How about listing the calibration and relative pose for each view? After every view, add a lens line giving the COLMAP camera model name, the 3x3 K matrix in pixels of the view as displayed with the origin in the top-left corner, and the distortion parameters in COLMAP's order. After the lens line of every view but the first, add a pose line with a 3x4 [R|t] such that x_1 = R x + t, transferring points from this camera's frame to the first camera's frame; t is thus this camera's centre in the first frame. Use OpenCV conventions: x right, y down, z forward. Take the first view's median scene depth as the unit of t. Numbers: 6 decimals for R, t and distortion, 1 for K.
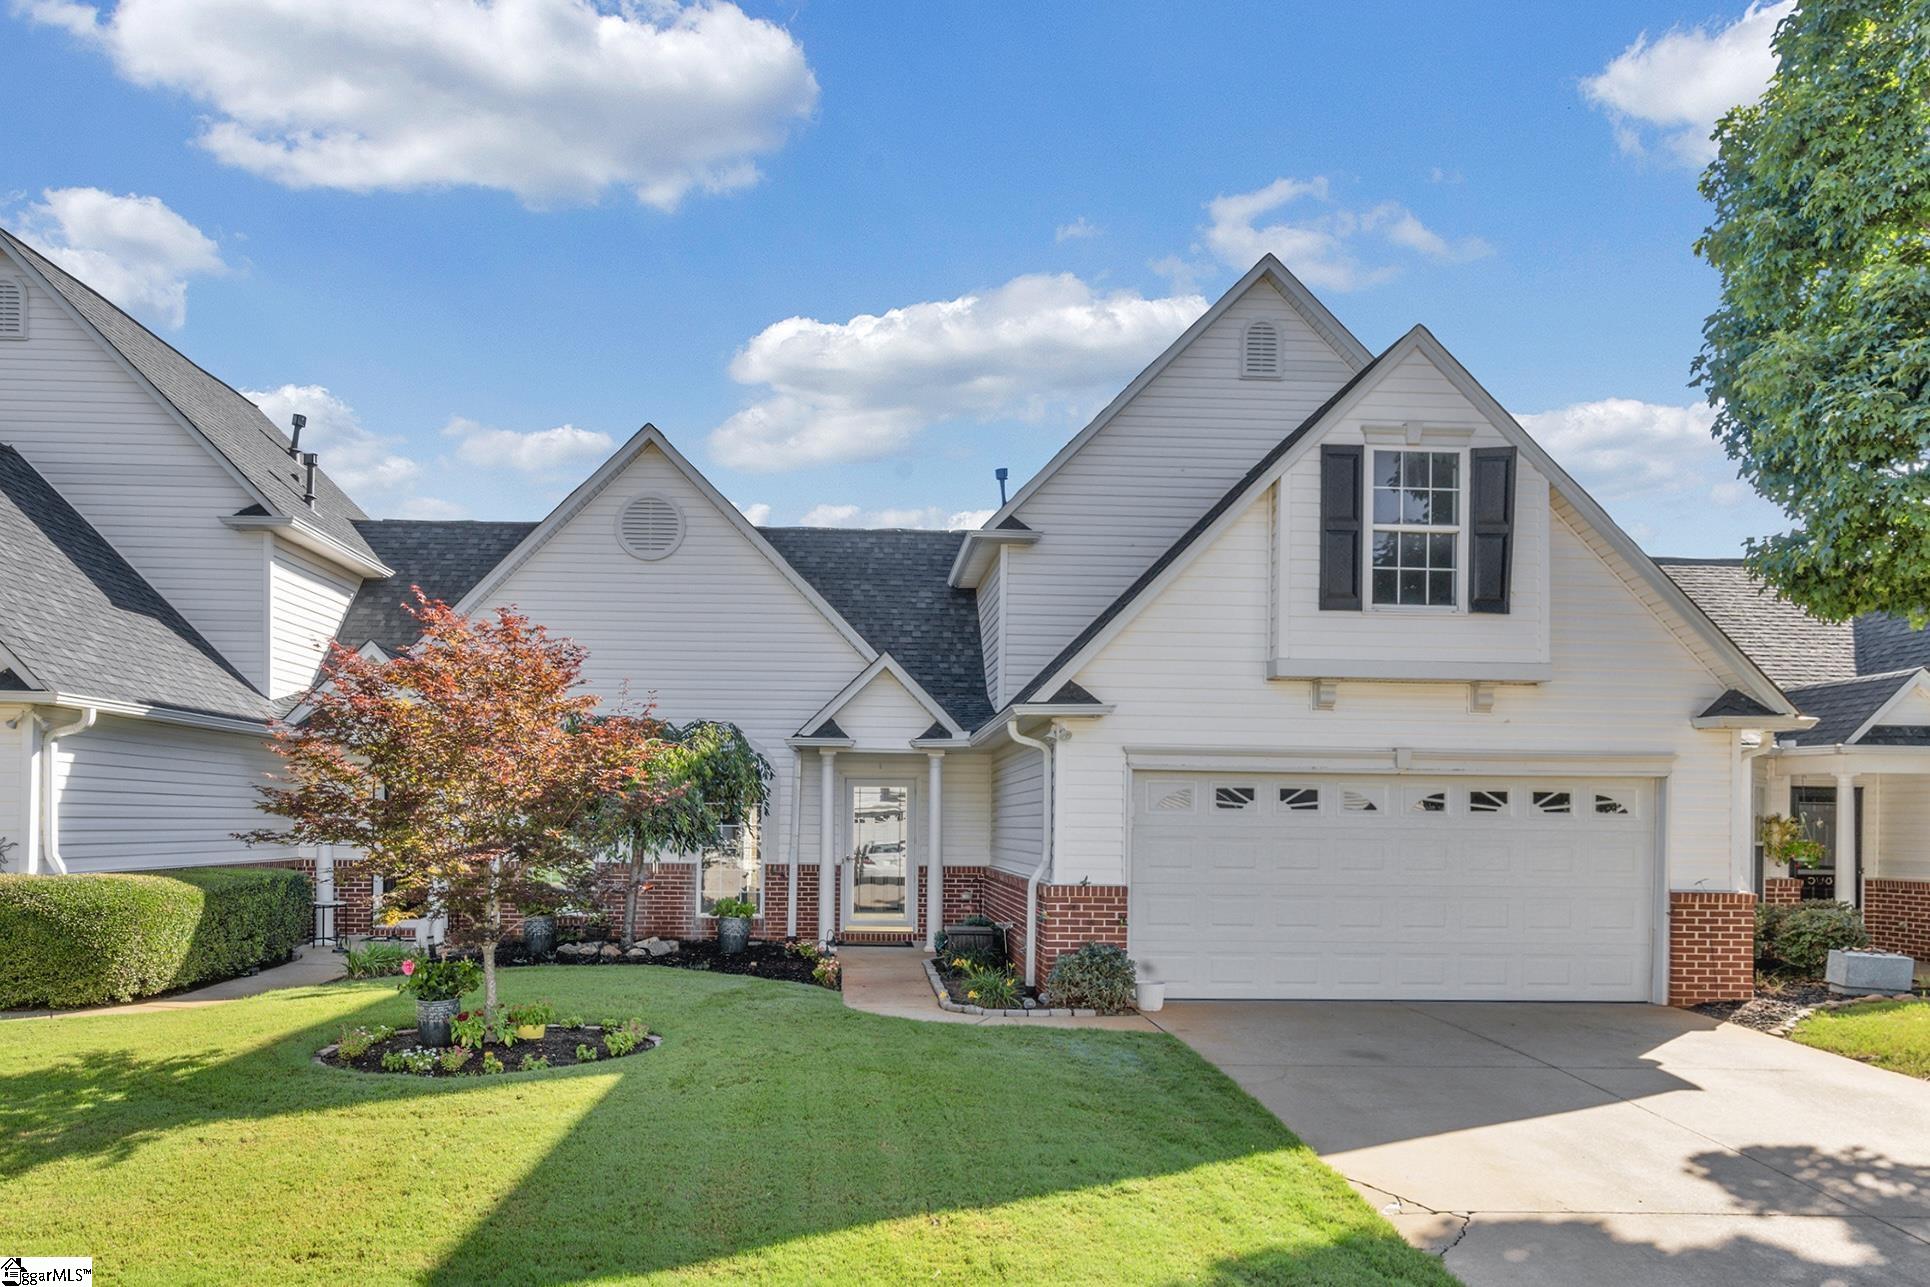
lens RADIAL K [[896.0, 0, 965.0], [0, 896.0, 643.5], [0, 0, 1]] dist [0.001562, 0.000859]
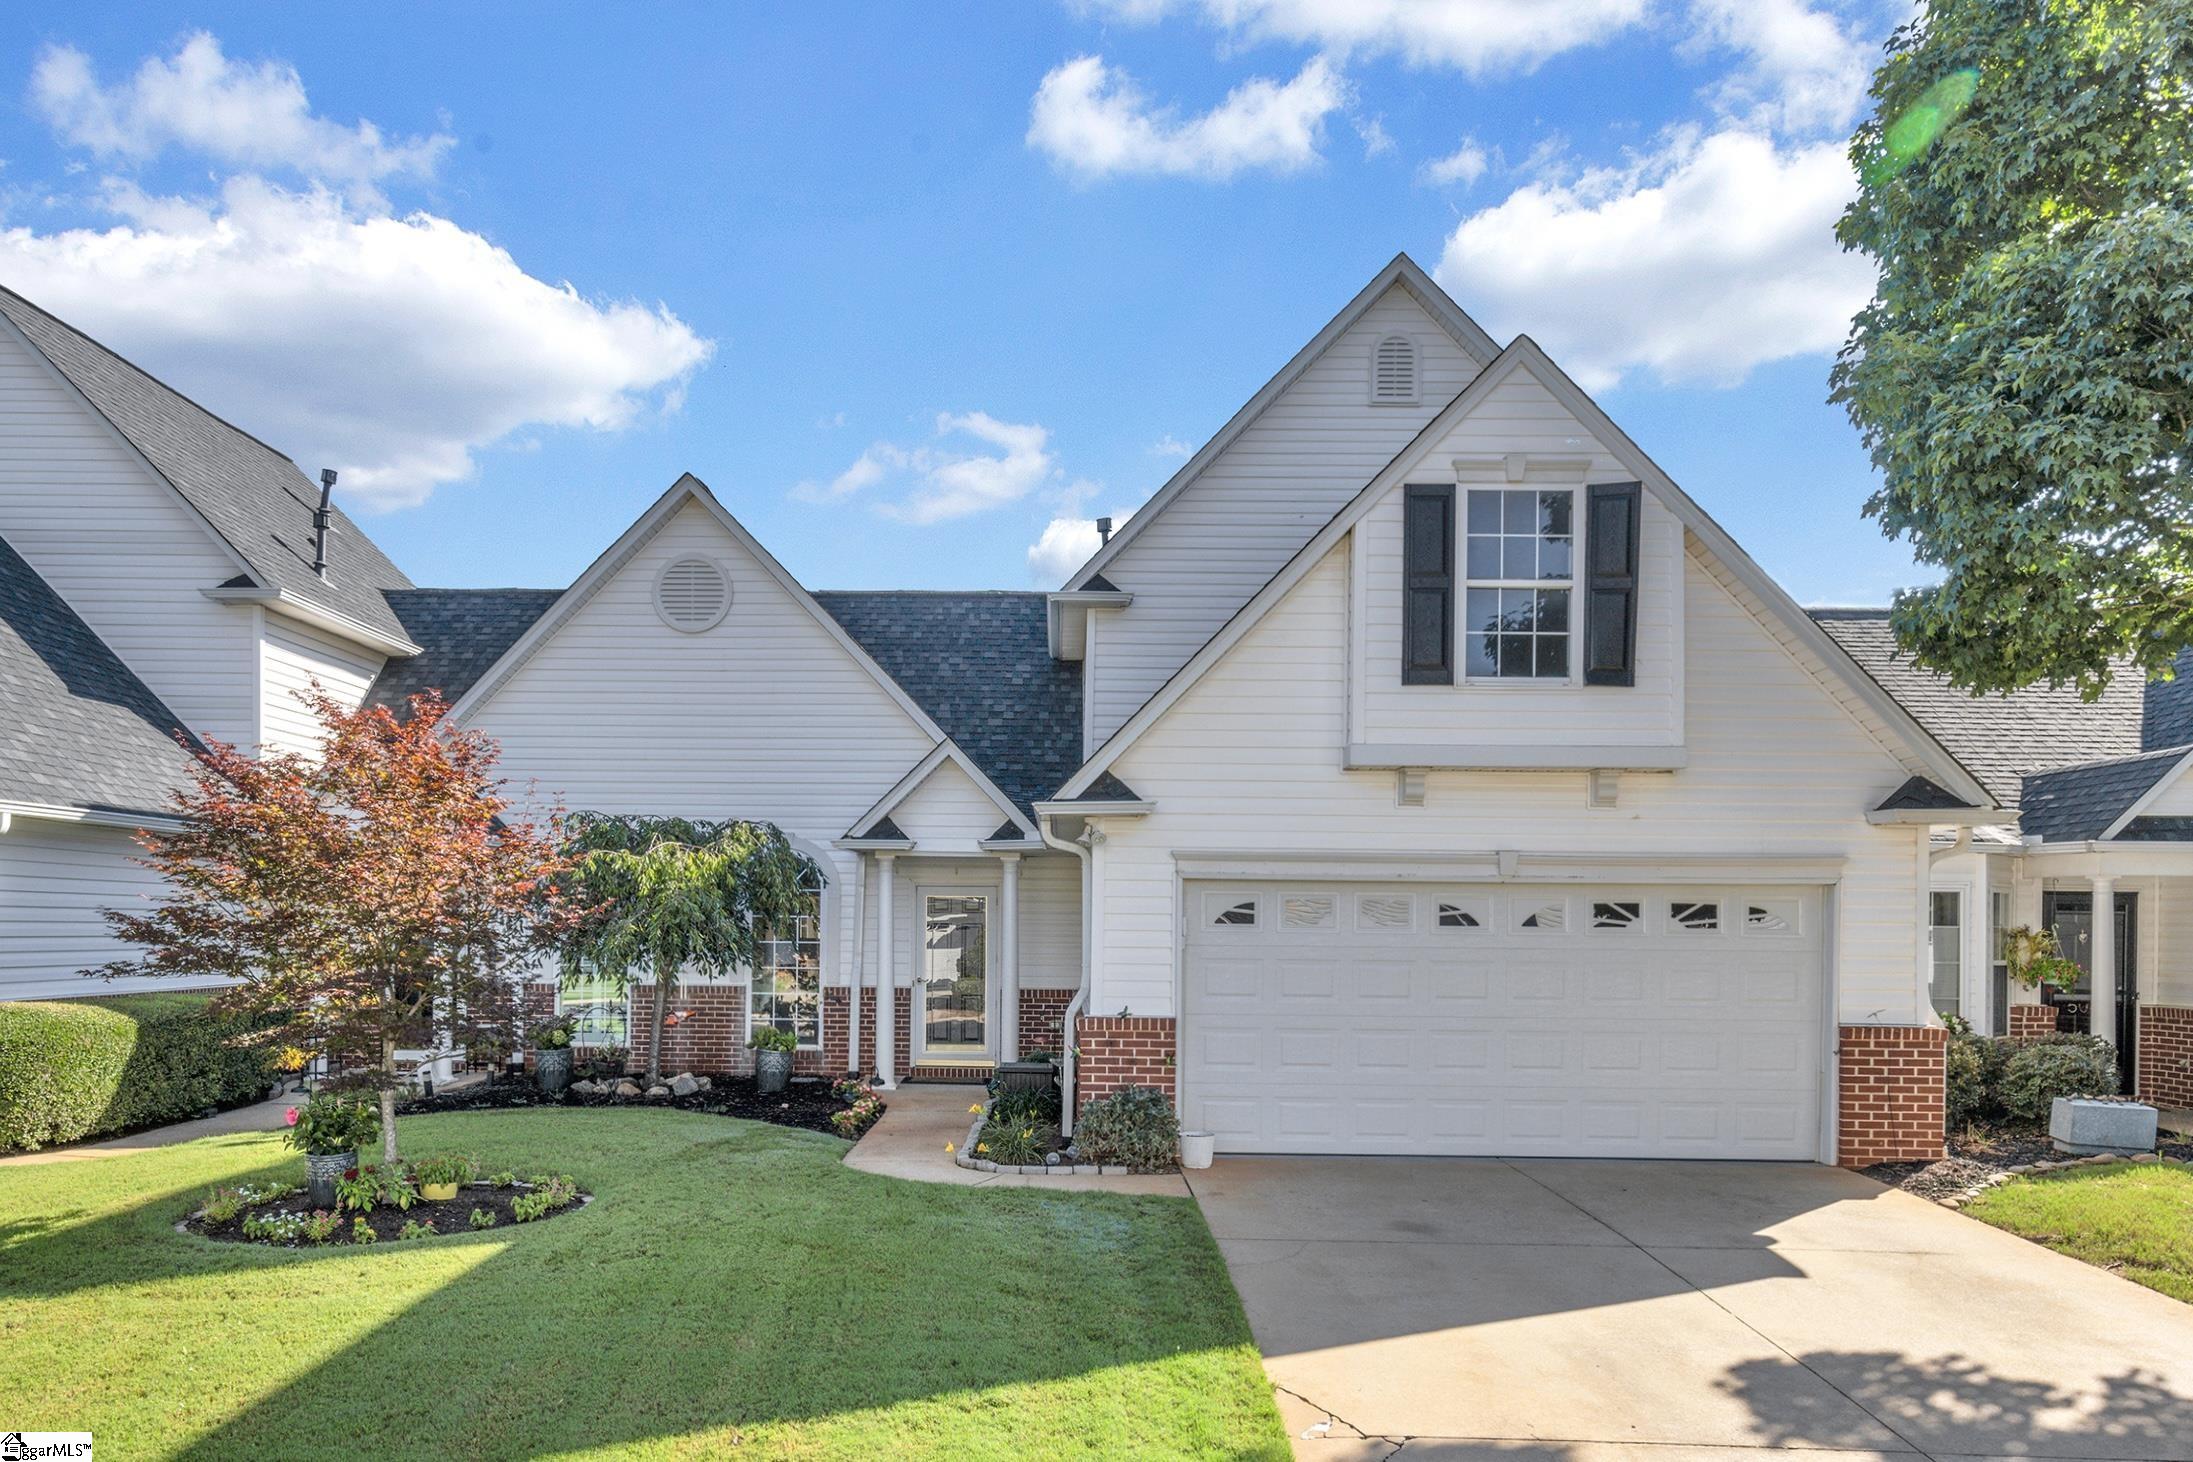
lens RADIAL K [[1049.5, 0, 1096.5], [0, 1049.5, 731.0], [0, 0, 1]] dist [0.004615, -0.000245]
pose [[0.999223, -0.009889, -0.038151, 0.147409], [0.010163, 0.999924, 0.006978, -0.003991], [0.038080, -0.007361, 0.999248, 0.022577]]
